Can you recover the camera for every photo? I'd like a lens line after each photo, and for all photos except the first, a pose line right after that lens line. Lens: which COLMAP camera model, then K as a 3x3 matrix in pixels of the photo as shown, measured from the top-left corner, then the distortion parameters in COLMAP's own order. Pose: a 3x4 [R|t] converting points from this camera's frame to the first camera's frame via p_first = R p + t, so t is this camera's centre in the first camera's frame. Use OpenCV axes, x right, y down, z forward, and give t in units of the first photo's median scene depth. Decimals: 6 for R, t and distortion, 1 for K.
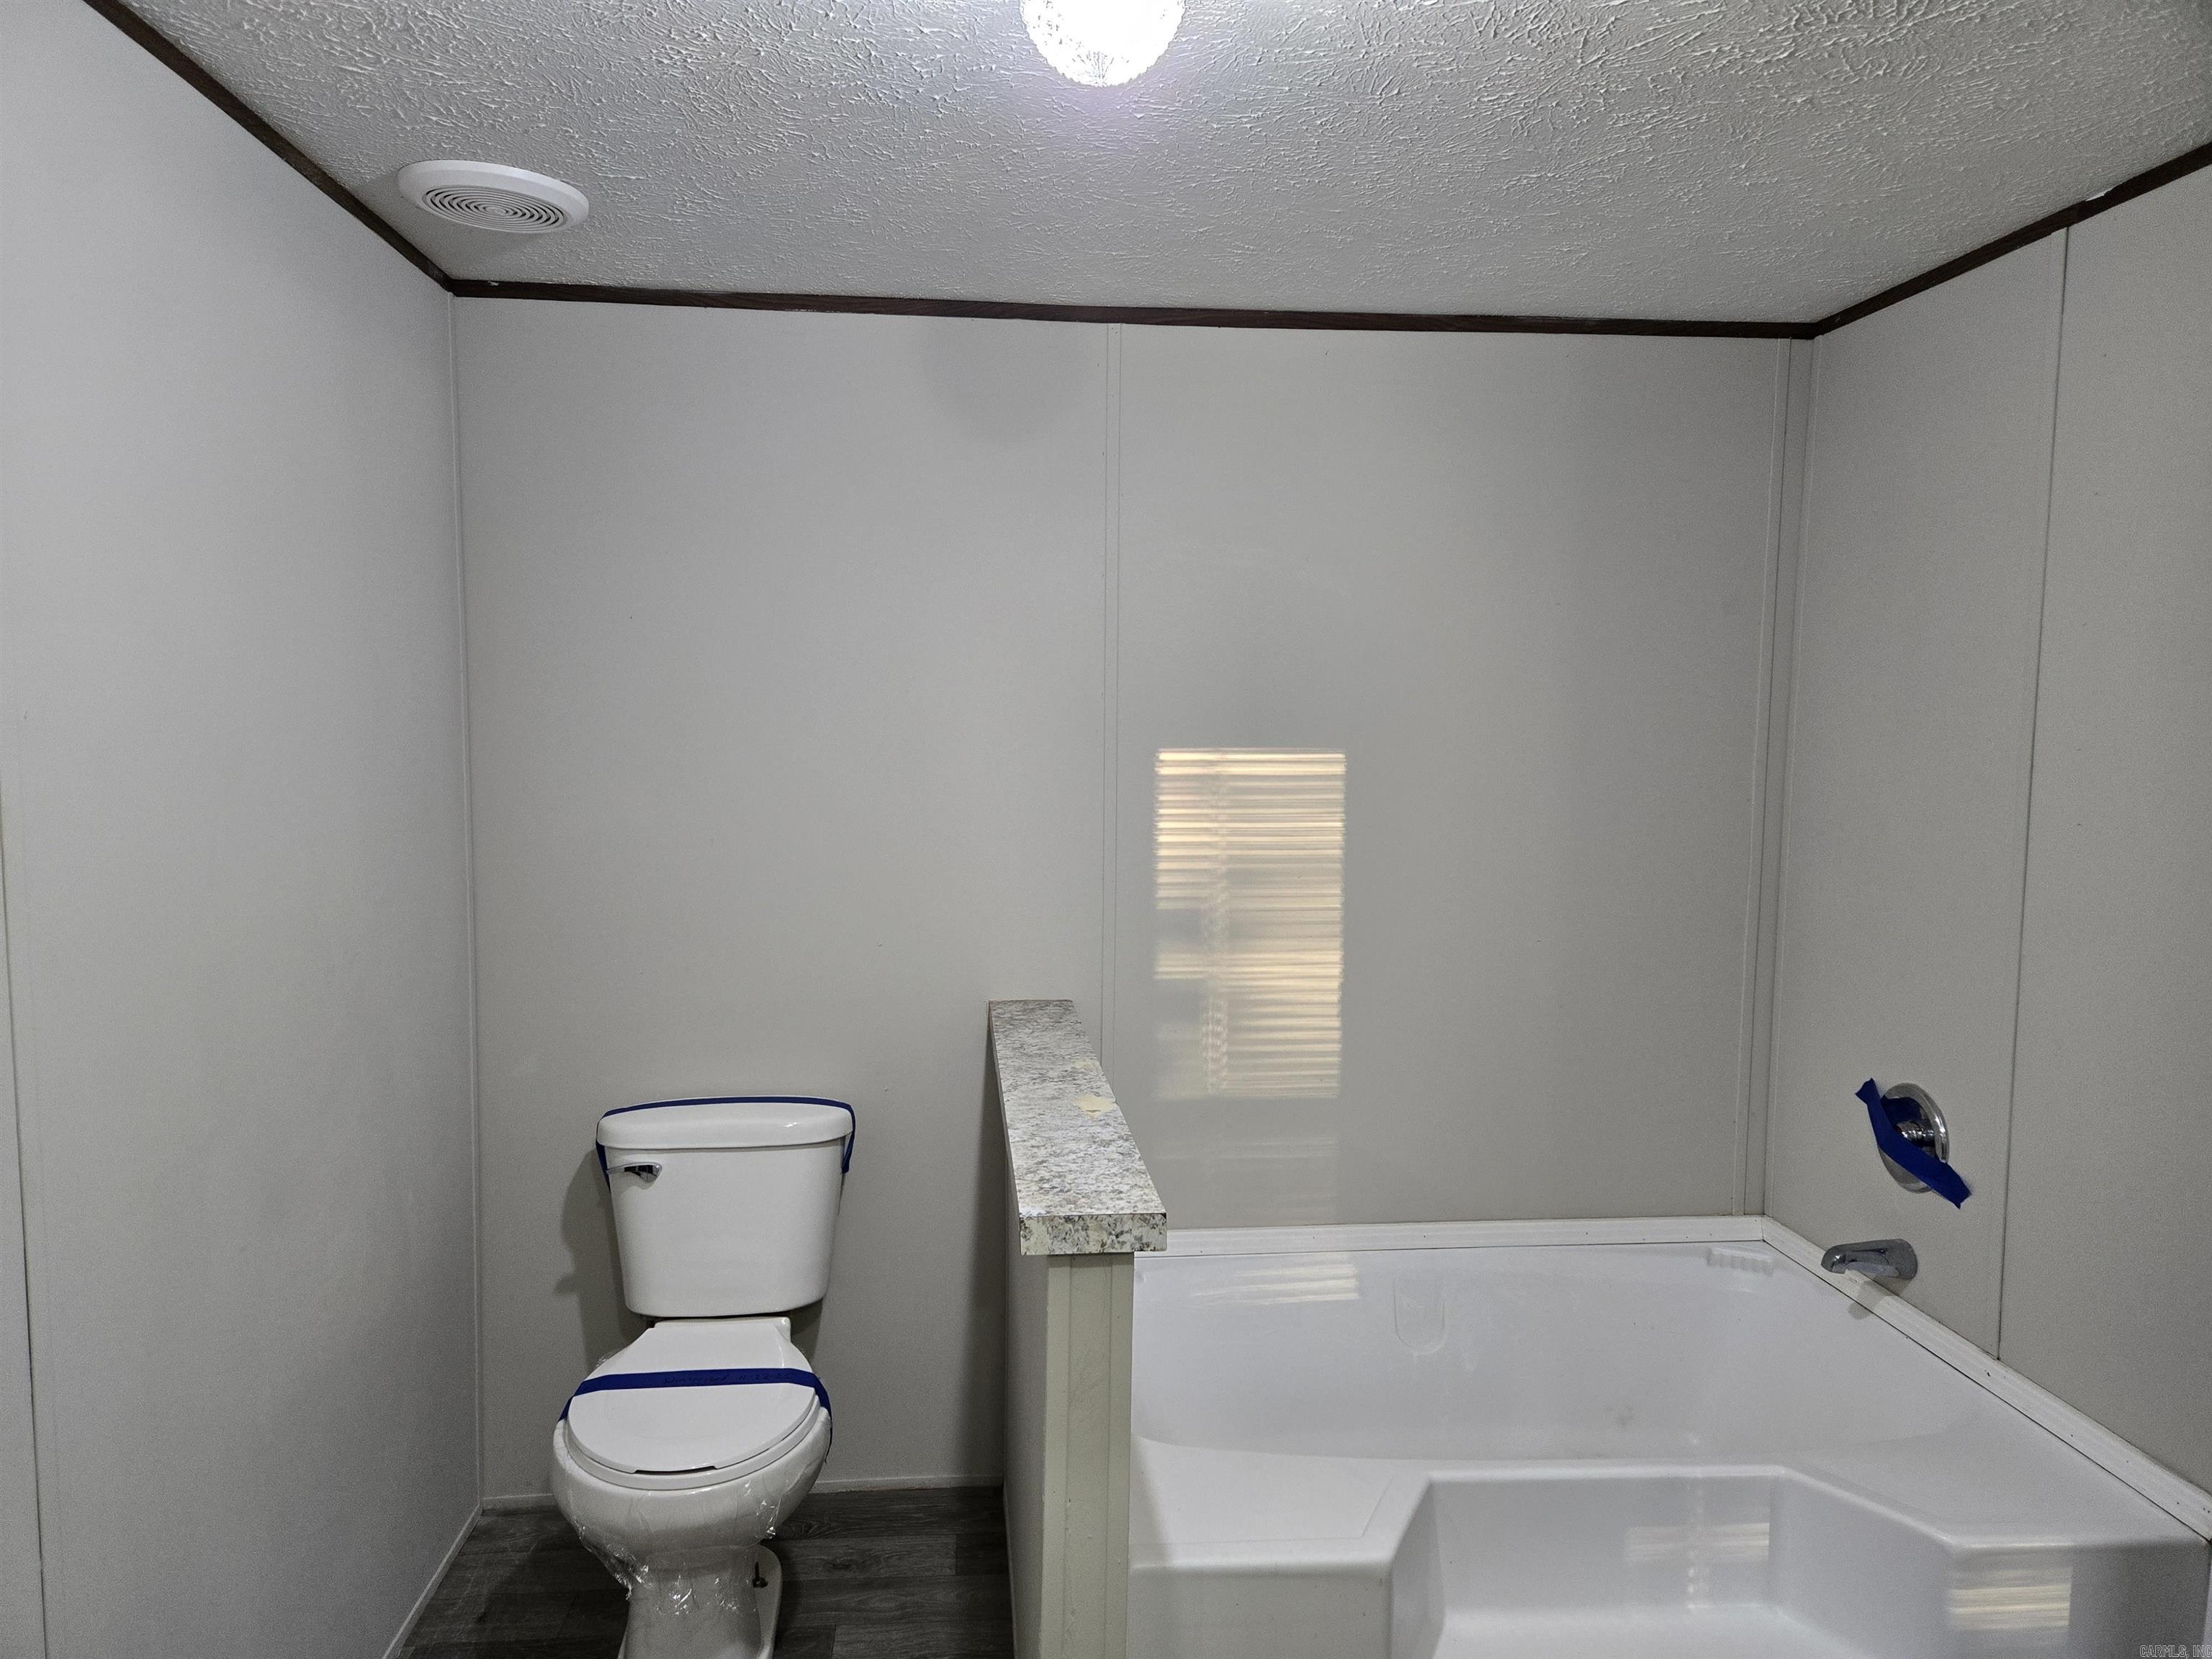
lens RADIAL K [[1465.7, 0, 1115.1], [0, 1465.7, 834.0], [0, 0, 1]] dist [0.074570, -0.049669]
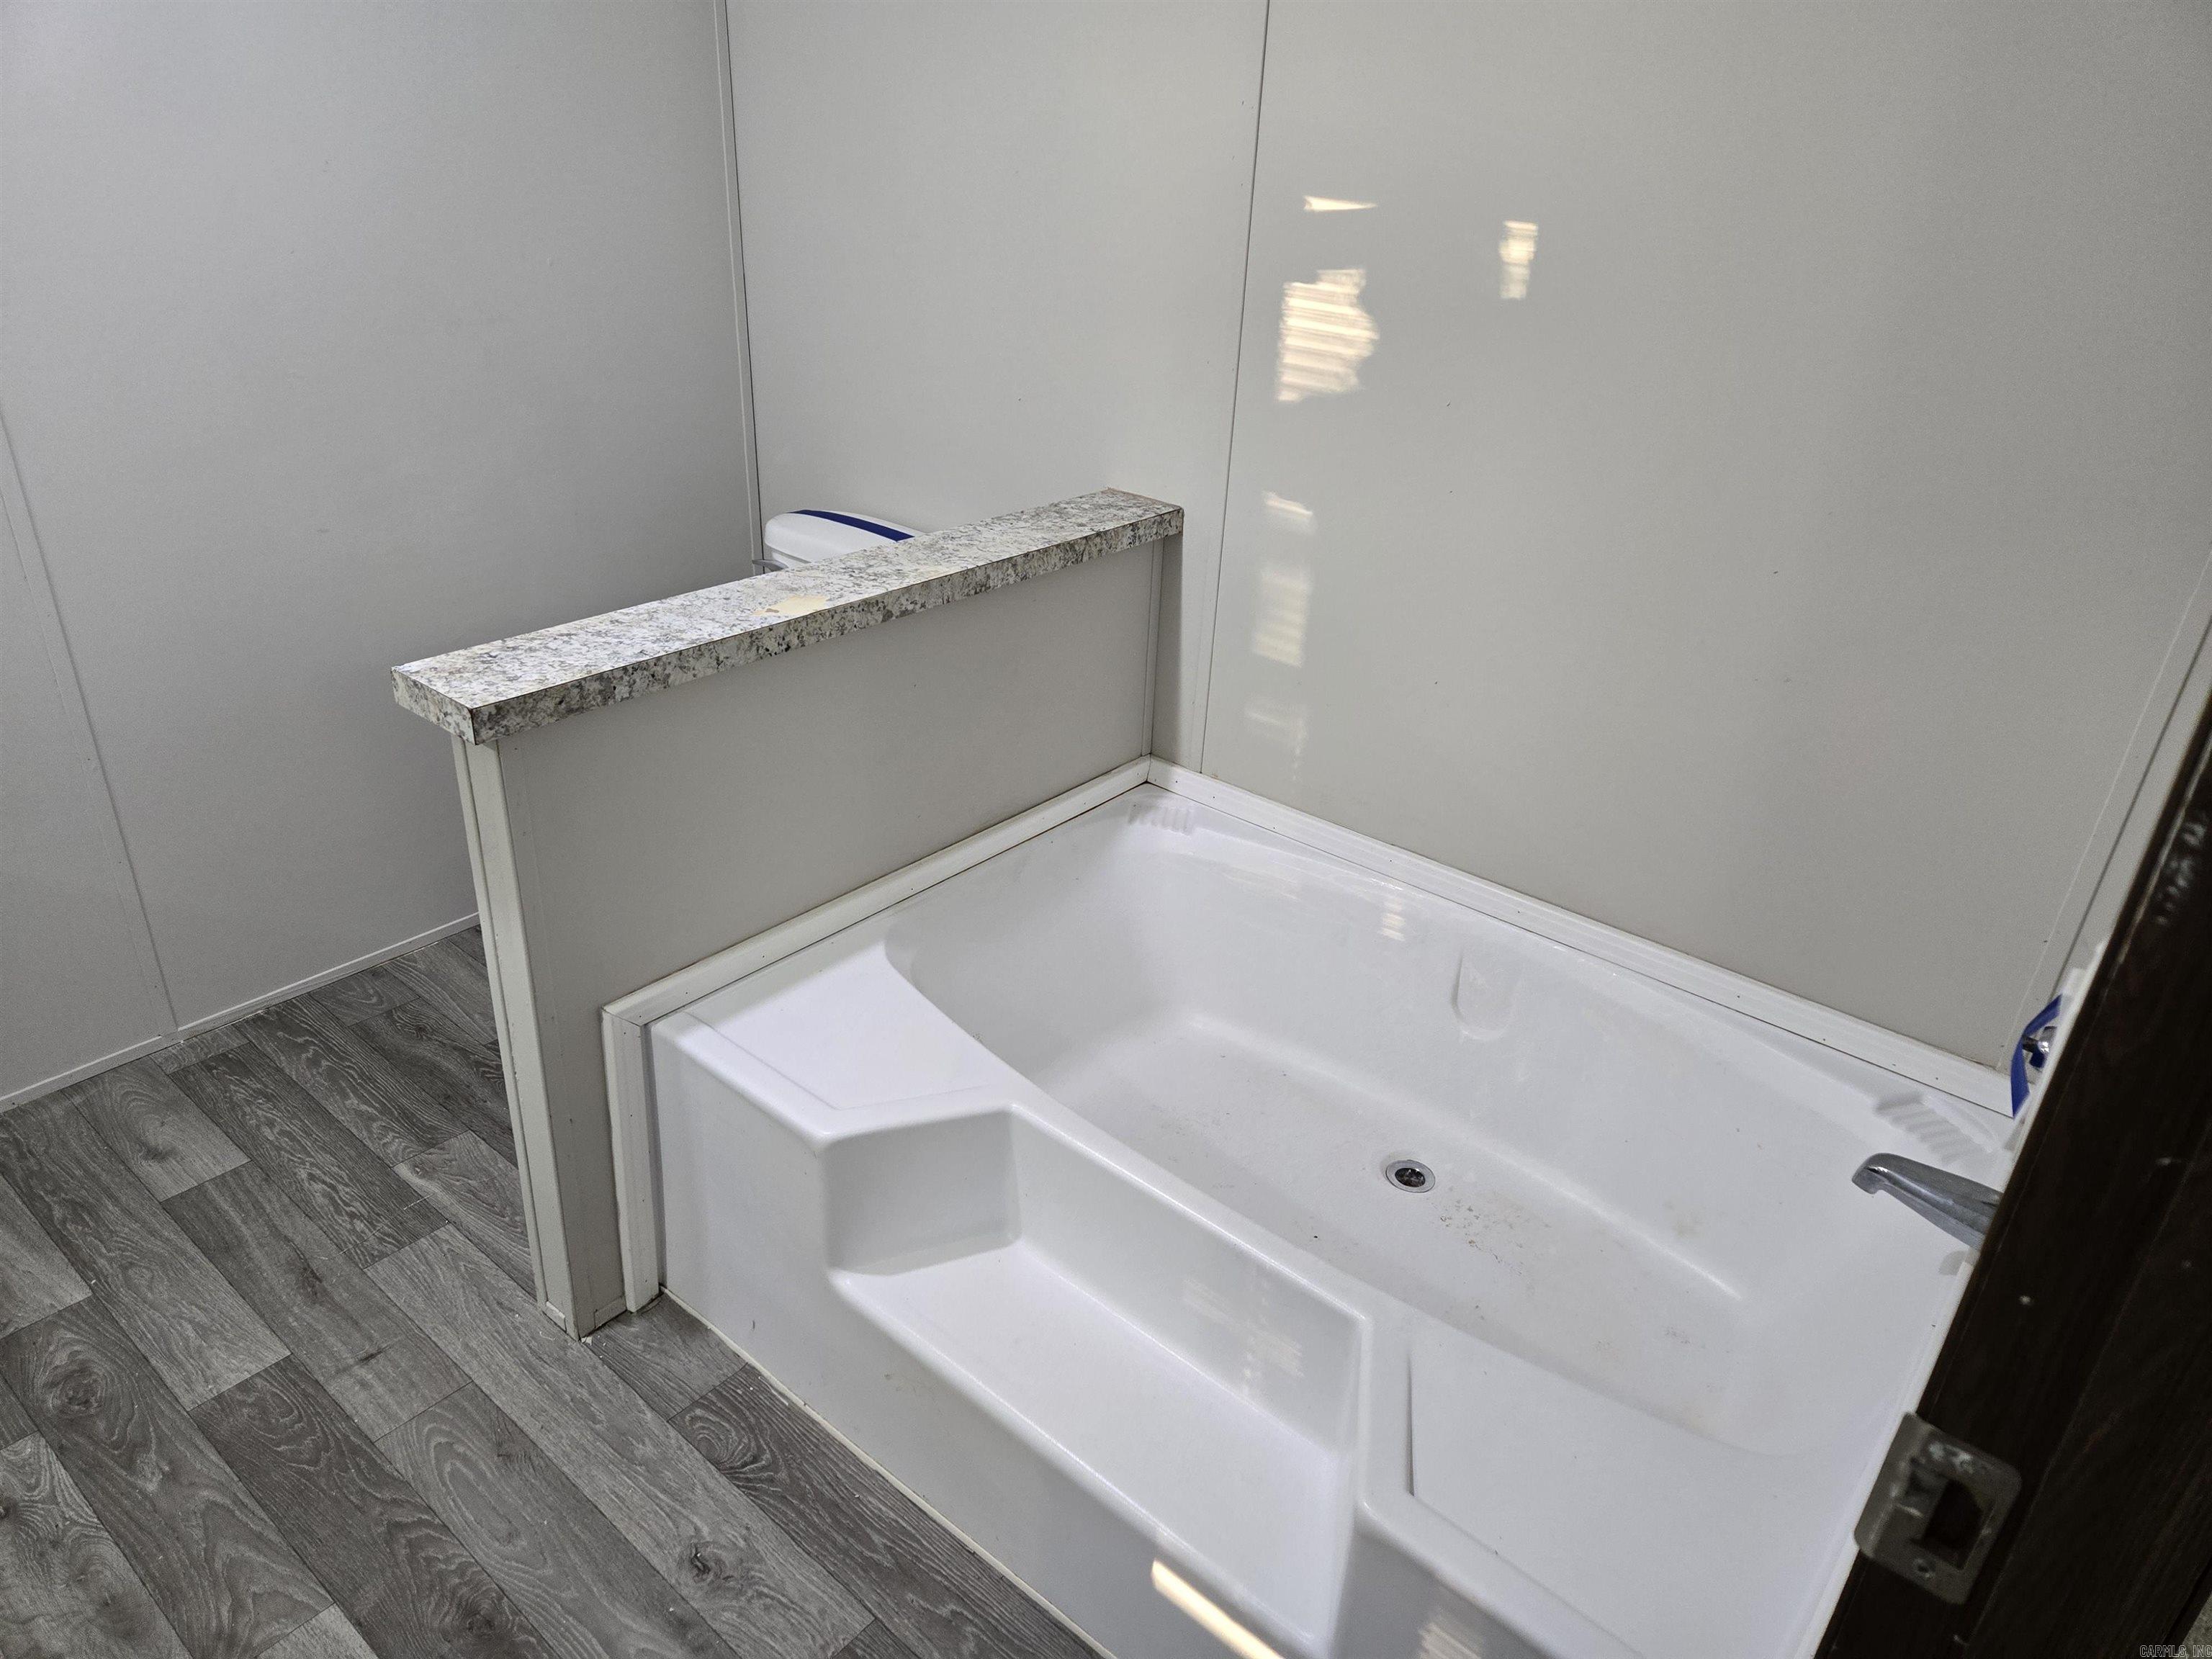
lens RADIAL K [[1465.7, 0, 1117.7], [0, 1465.7, 815.1], [0, 0, 1]] dist [0.074570, -0.049669]
pose [[0.713963, 0.344365, -0.609647, 0.812389], [-0.105558, 0.913682, 0.392482, -0.086948], [0.692181, -0.215864, 0.688686, 0.529003]]
